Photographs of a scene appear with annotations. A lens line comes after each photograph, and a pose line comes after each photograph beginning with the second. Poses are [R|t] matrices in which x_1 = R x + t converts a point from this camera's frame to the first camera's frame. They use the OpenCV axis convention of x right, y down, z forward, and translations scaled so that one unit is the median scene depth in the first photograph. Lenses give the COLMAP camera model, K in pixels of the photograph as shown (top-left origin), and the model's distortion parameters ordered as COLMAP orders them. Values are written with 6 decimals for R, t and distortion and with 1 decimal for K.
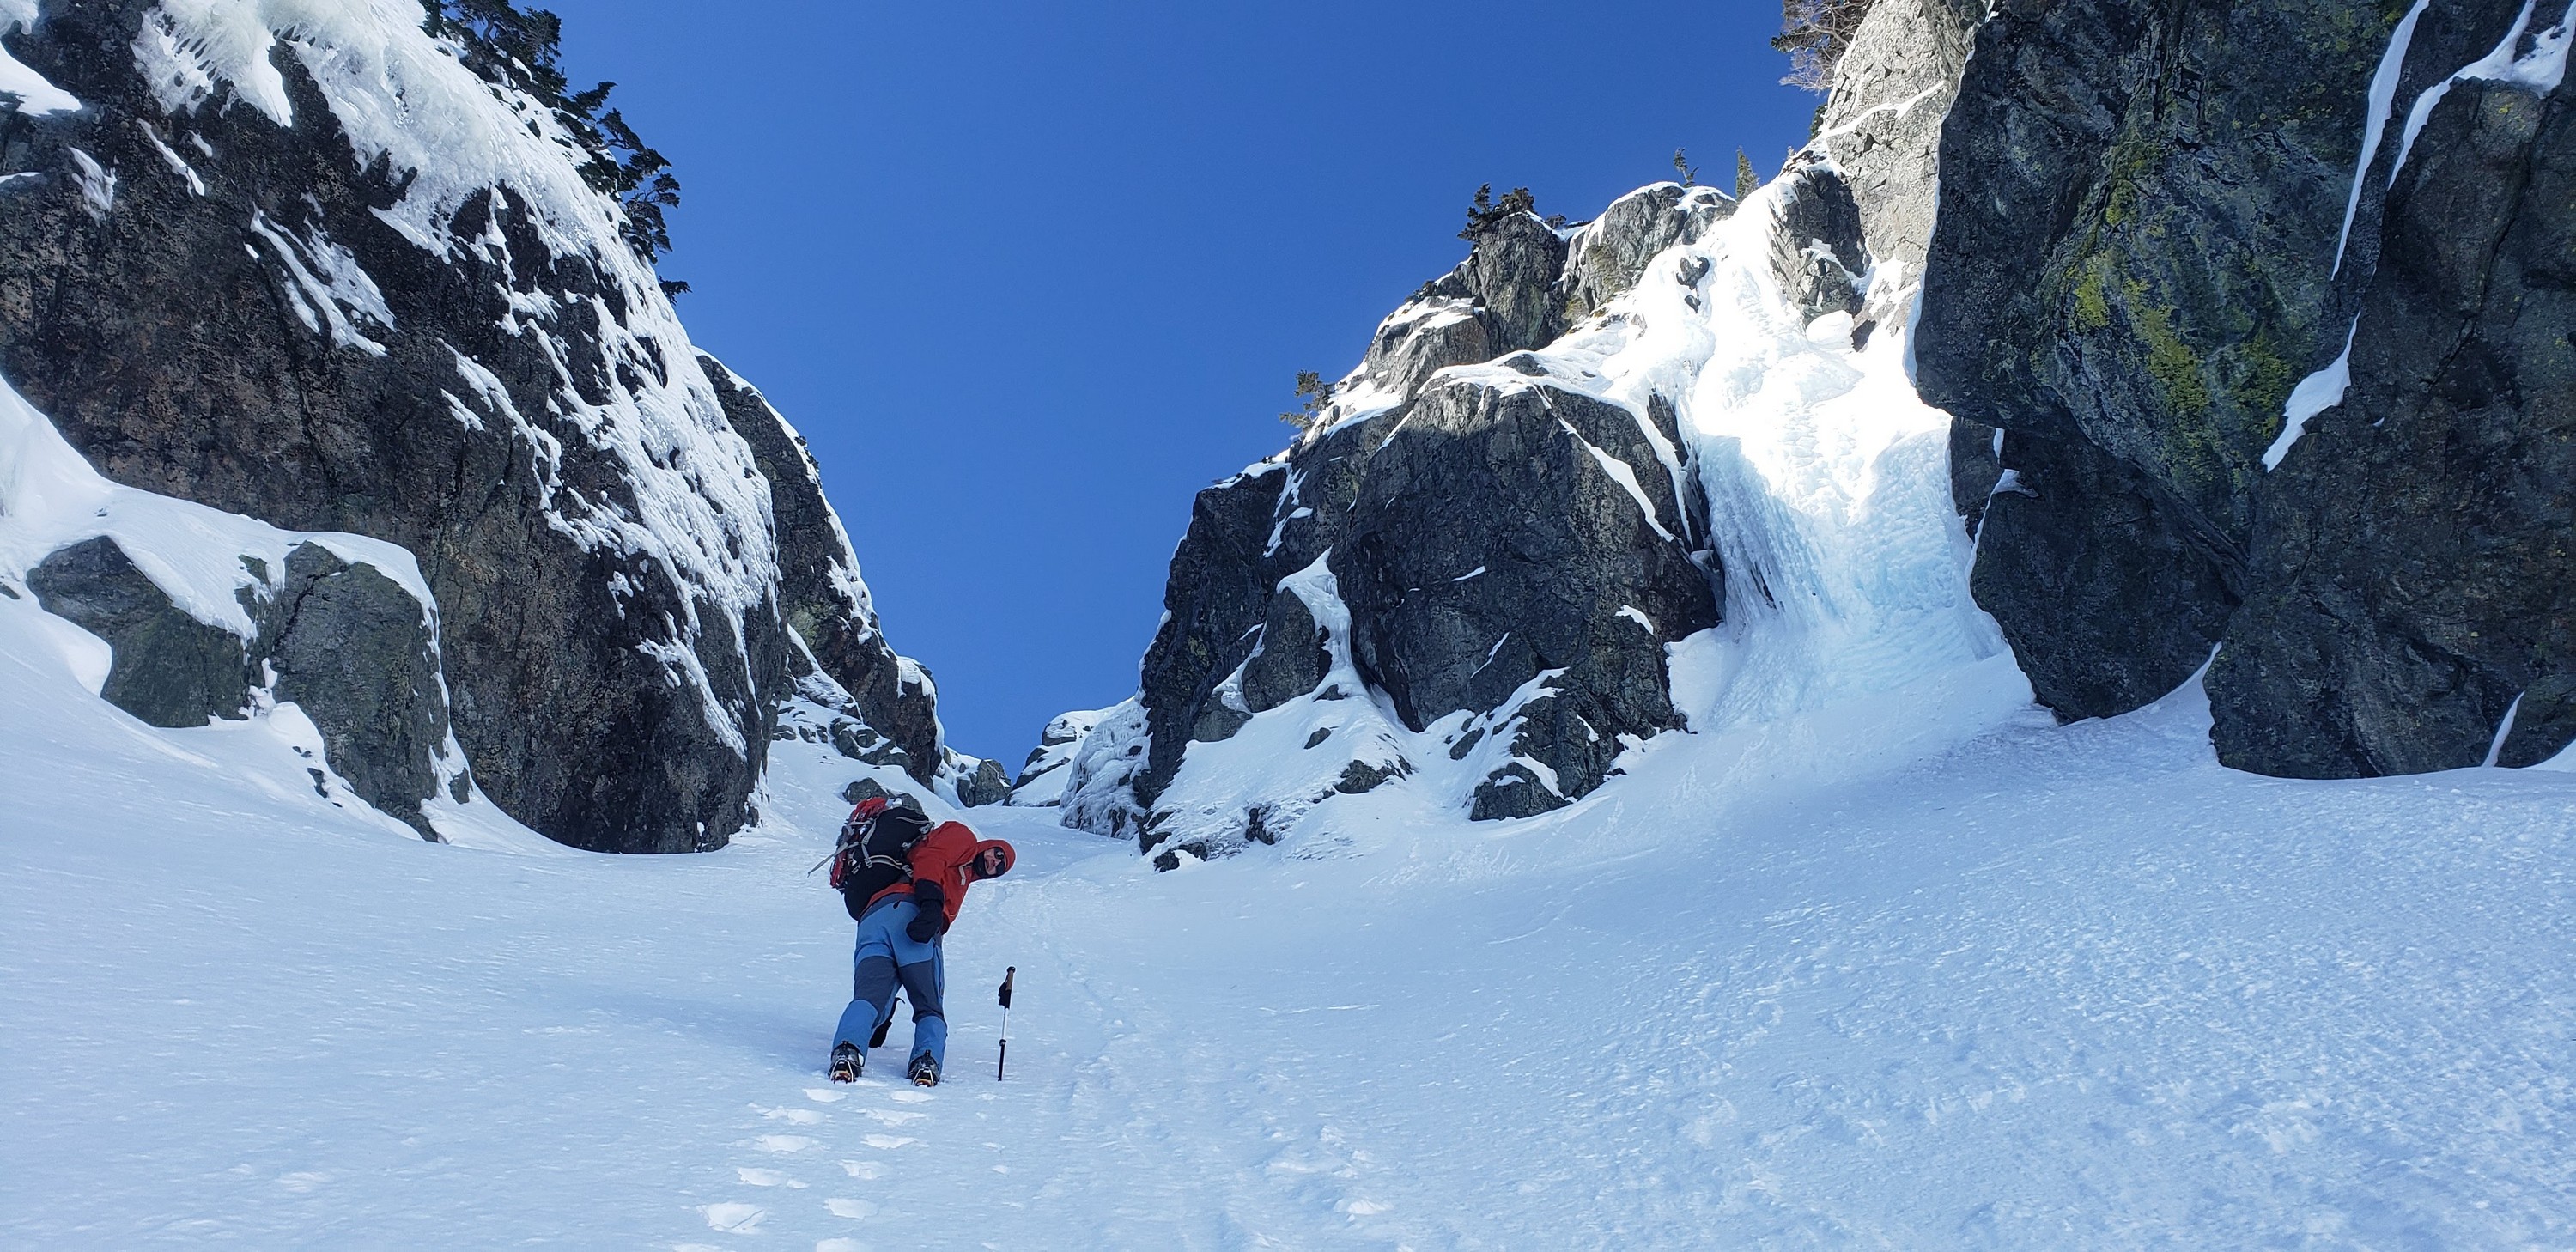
lens RADIAL K [[2055.5, 0, 1247.4], [0, 2055.5, 624.4], [0, 0, 1]] dist [0.231305, -0.329618]
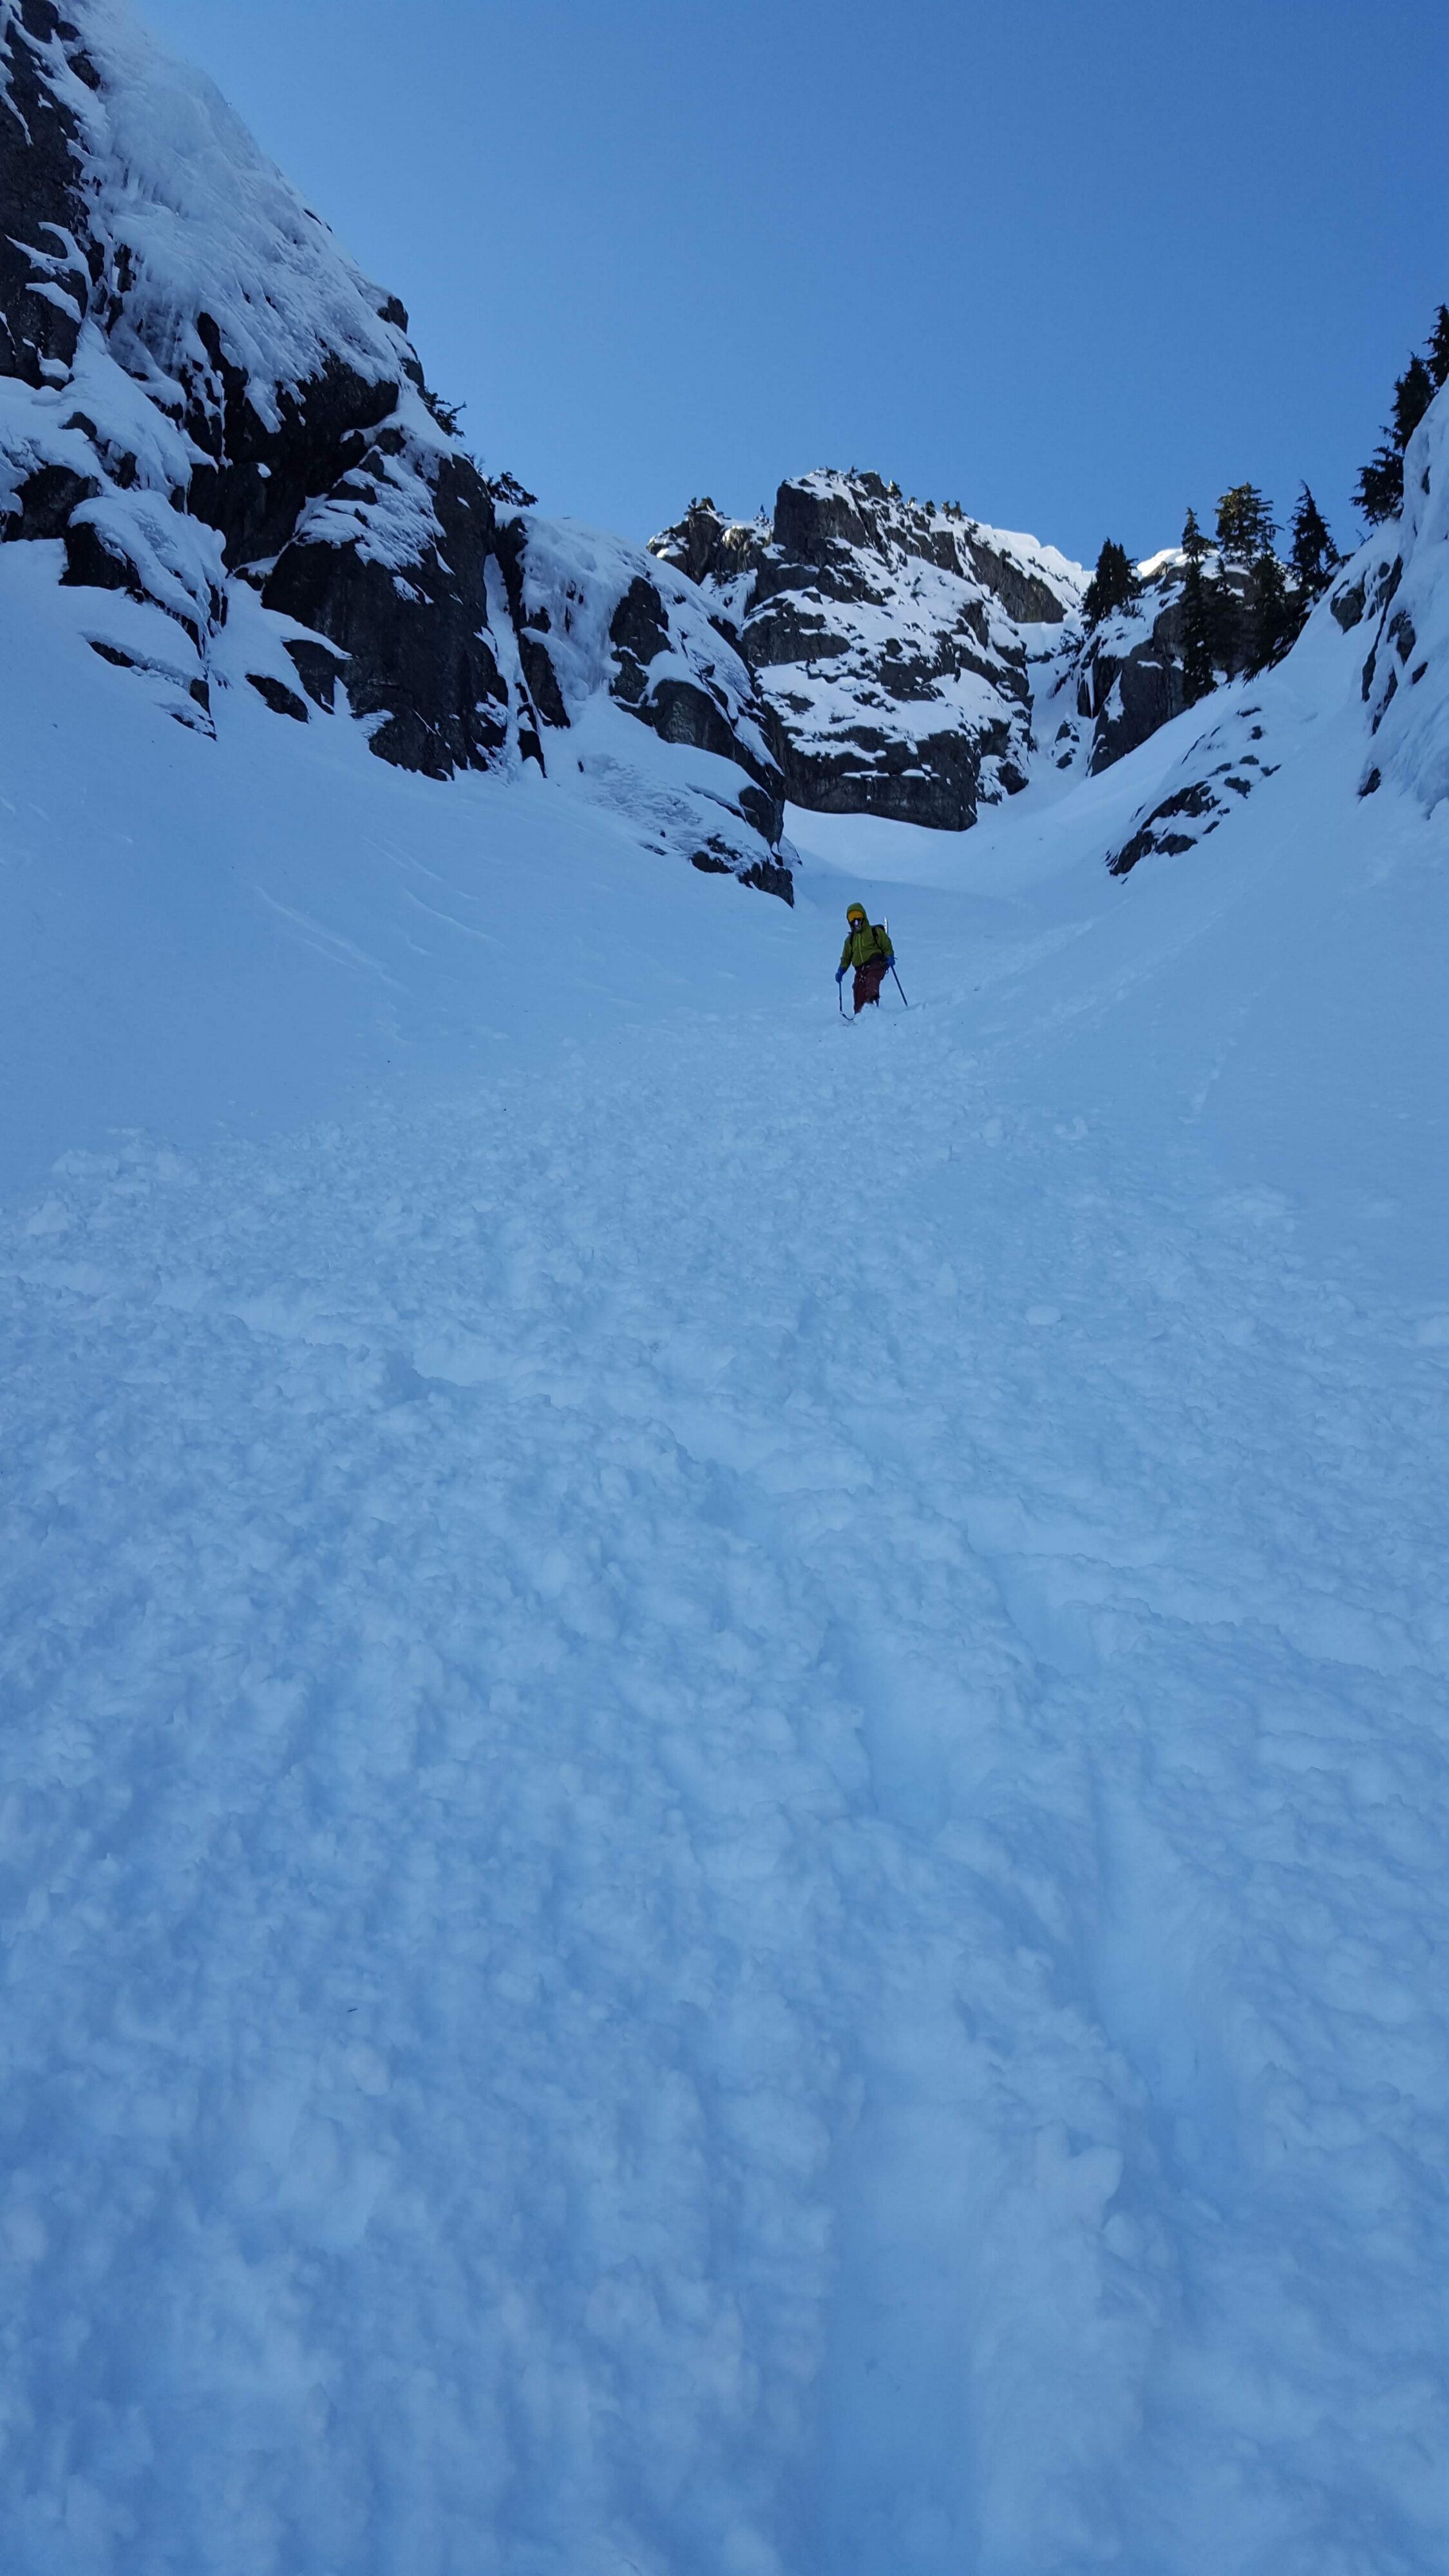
lens RADIAL K [[1964.5, 0, 737.1], [0, 1964.5, 1323.8], [0, 0, 1]] dist [0.270124, -0.659867]
pose [[0.983333, 0.108219, 0.146099, -0.165212], [-0.158609, 0.903416, 0.398350, -0.495354], [-0.088879, -0.414883, 0.905523, -3.063437]]
